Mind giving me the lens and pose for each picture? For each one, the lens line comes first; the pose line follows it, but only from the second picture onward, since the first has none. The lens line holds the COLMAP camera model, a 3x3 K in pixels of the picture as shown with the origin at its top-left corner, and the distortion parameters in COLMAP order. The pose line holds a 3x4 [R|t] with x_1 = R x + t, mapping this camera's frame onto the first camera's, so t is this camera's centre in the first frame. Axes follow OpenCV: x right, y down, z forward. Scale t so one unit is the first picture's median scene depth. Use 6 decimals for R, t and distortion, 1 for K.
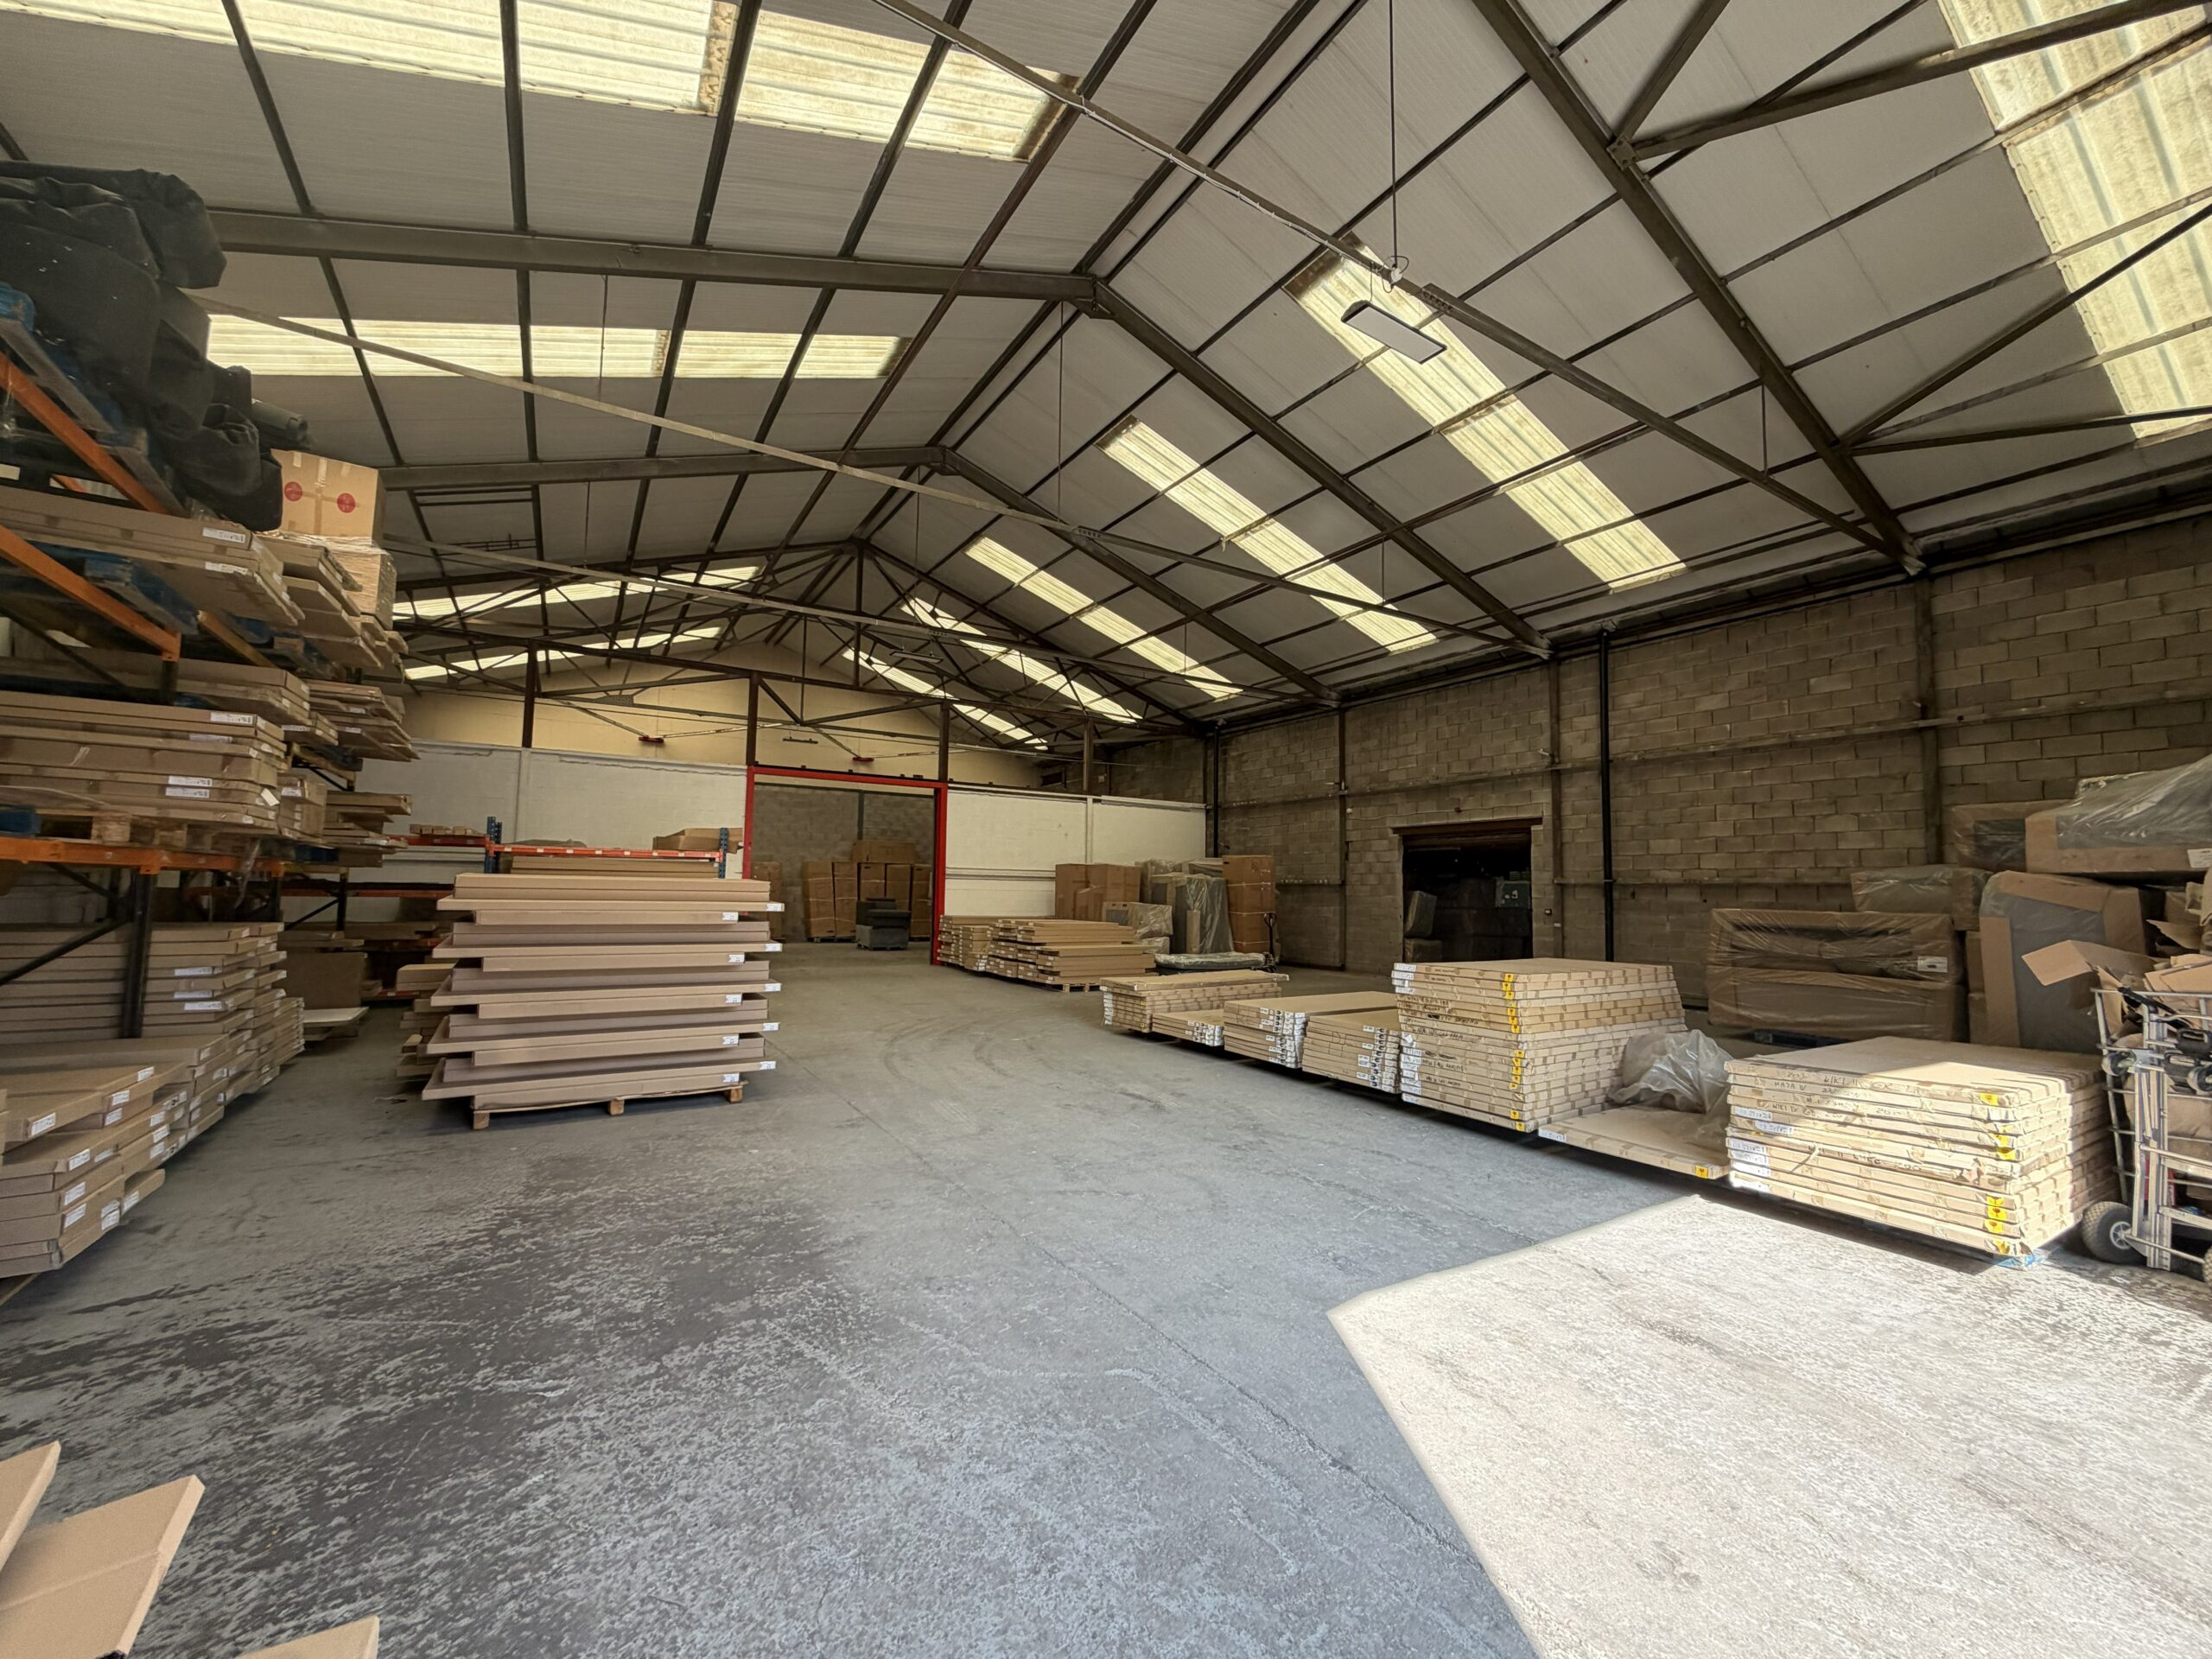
lens RADIAL K [[883.6, 0, 1102.1], [0, 883.6, 831.3], [0, 0, 1]] dist [0.000347, -0.000341]
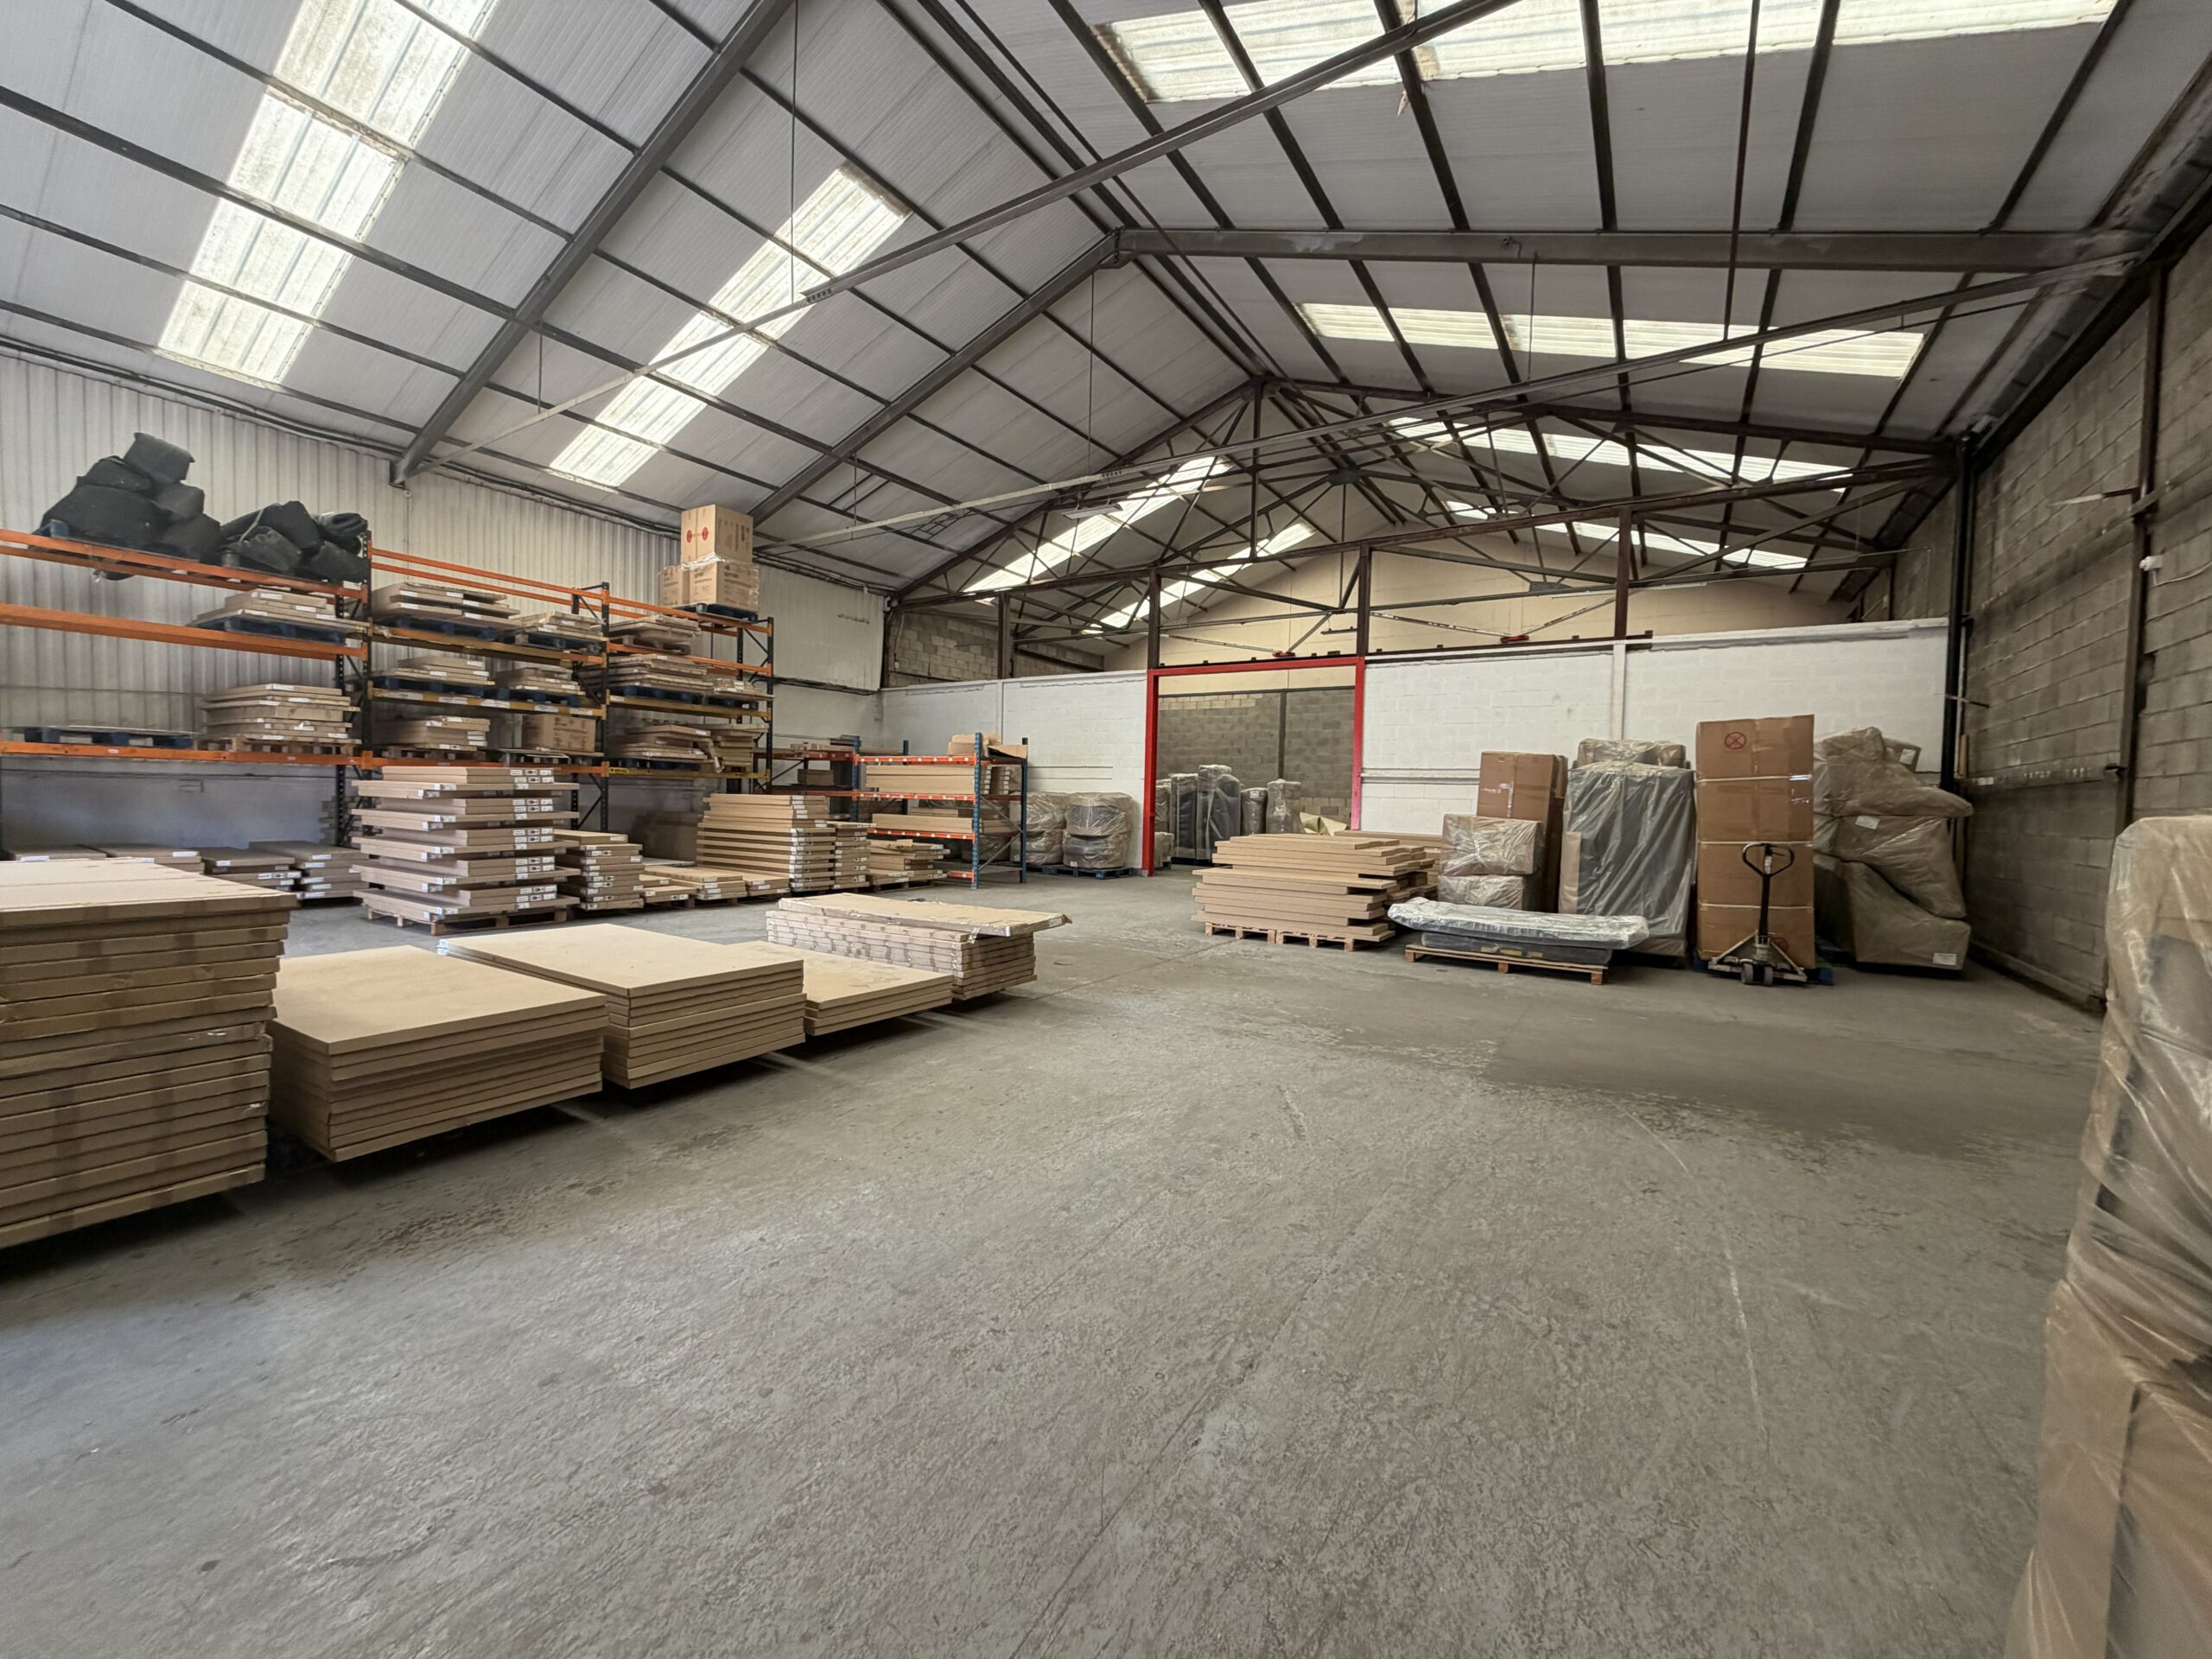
lens RADIAL K [[883.6, 0, 1101.1], [0, 883.6, 828.3], [0, 0, 1]] dist [0.000347, -0.000341]
pose [[0.425978, 0.027525, -0.904315, 0.458343], [0.044094, 0.997718, 0.051139, 0.048400], [0.903658, -0.061659, 0.423792, 0.520755]]
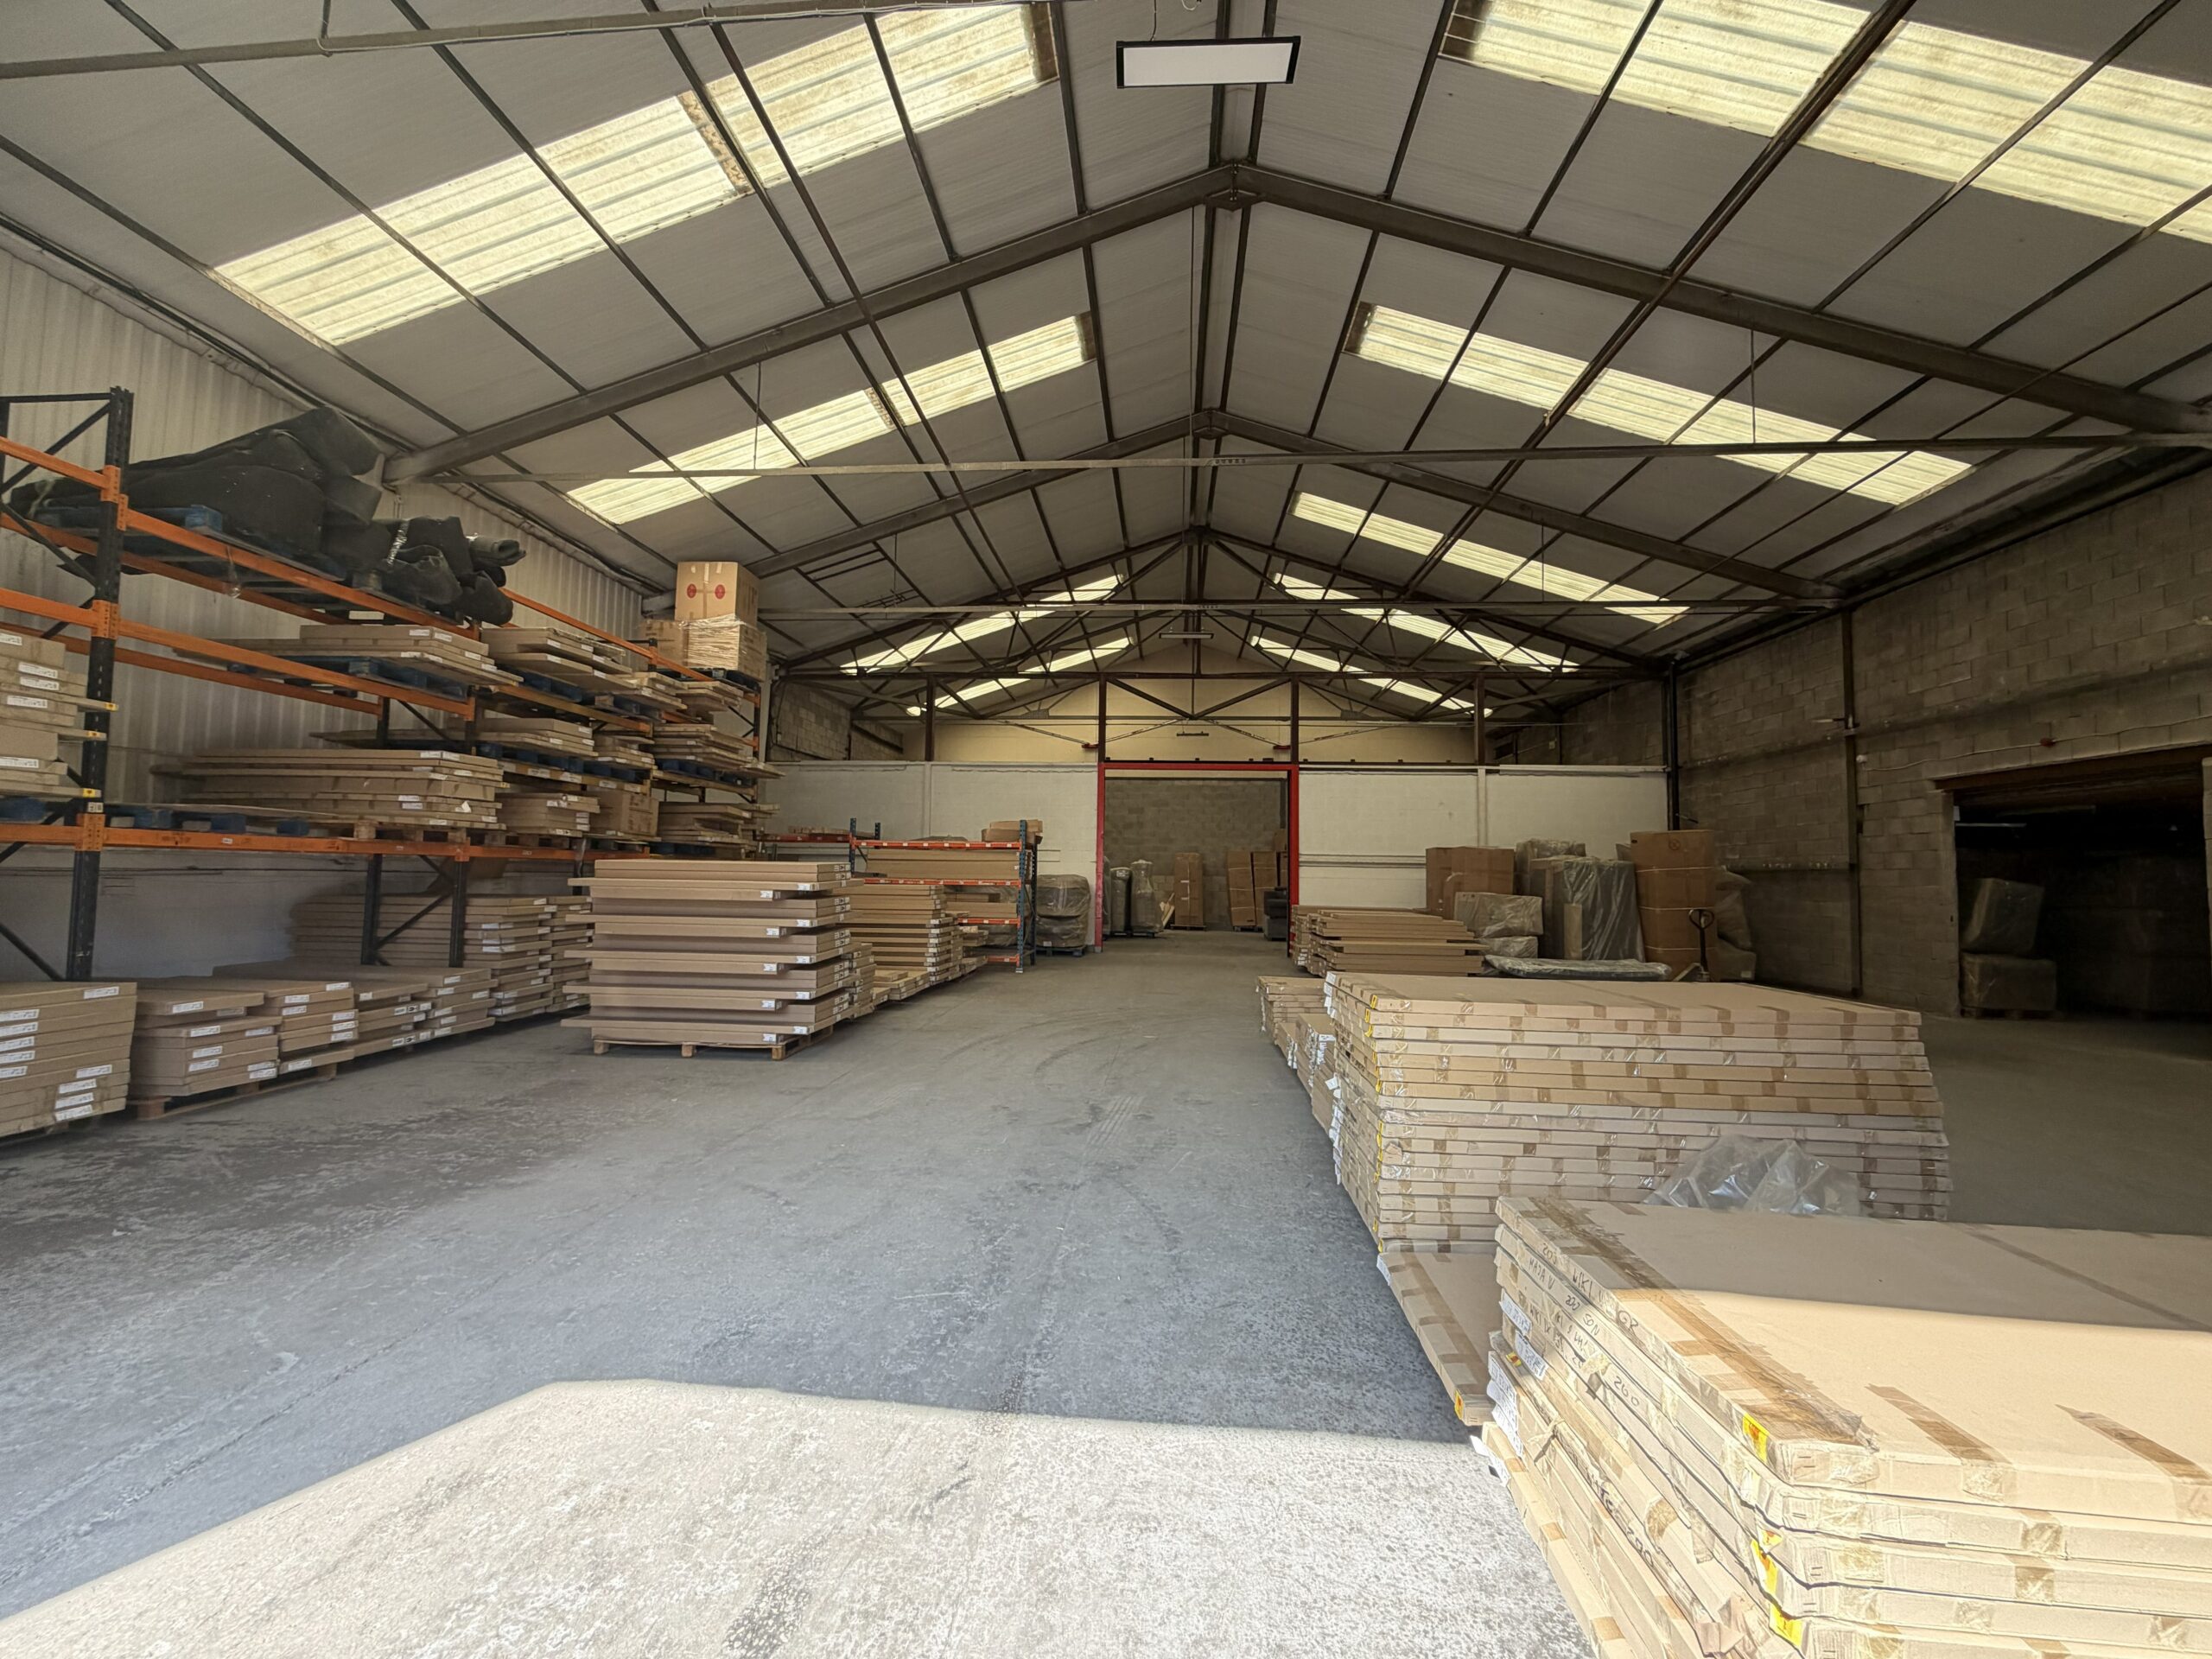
lens RADIAL K [[883.6, 0, 1098.0], [0, 883.6, 831.1], [0, 0, 1]] dist [0.000347, -0.000341]
pose [[0.806710, -0.032907, -0.590030, 0.225665], [0.037426, 0.999289, -0.004562, 0.014089], [0.589761, -0.018403, 0.807368, 0.130849]]
